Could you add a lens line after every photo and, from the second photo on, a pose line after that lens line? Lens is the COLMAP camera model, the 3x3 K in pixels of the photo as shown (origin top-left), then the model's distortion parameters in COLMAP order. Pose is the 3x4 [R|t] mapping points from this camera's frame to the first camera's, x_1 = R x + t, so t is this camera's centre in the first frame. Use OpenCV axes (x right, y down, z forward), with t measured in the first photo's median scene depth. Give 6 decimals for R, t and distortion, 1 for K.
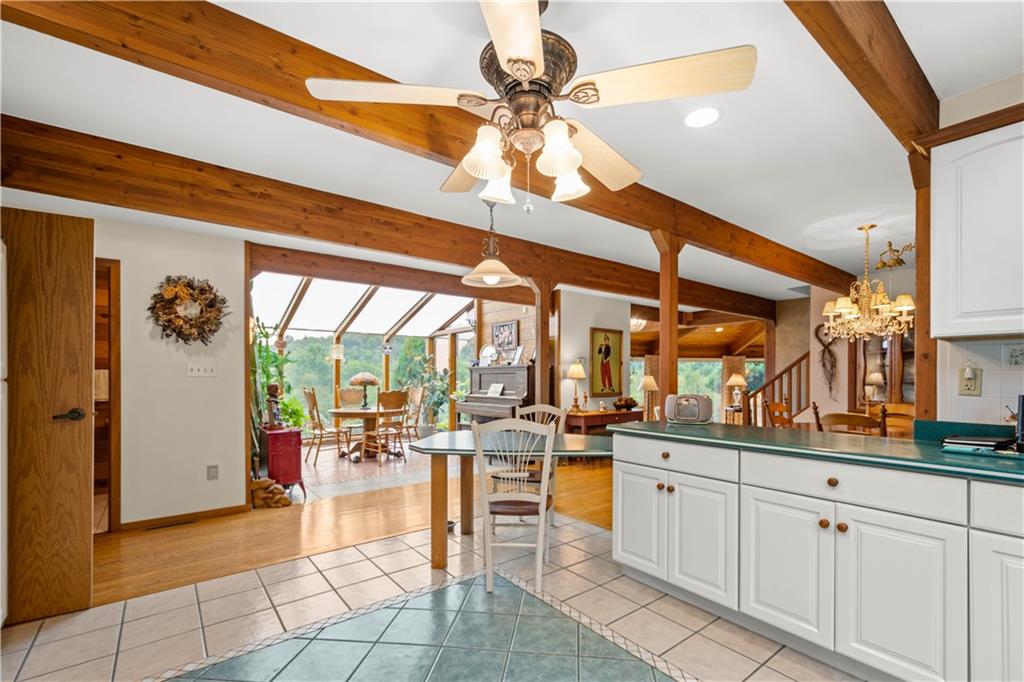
lens RADIAL K [[451.4, 0, 512.7], [0, 451.4, 373.9], [0, 0, 1]] dist [-0.004727, -0.000827]
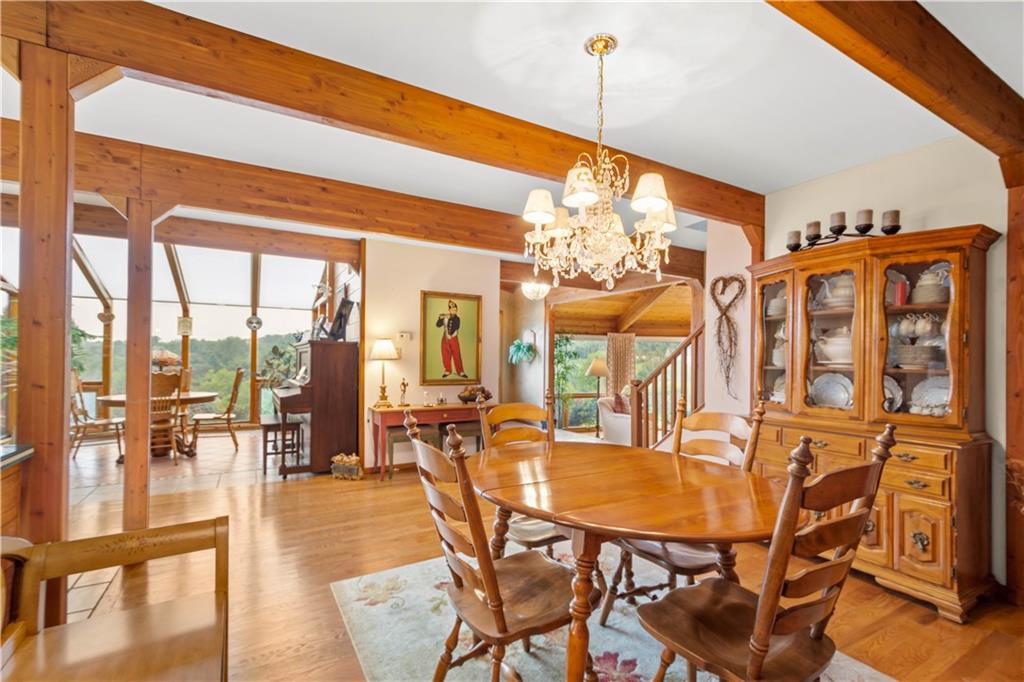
lens RADIAL K [[451.4, 0, 528.9], [0, 451.4, 356.3], [0, 0, 1]] dist [-0.004727, -0.000827]
pose [[0.990150, 0.007596, -0.139804, 0.449213], [-0.007989, 0.999966, -0.002246, 0.004396], [0.139782, 0.003341, 0.990177, 0.296782]]
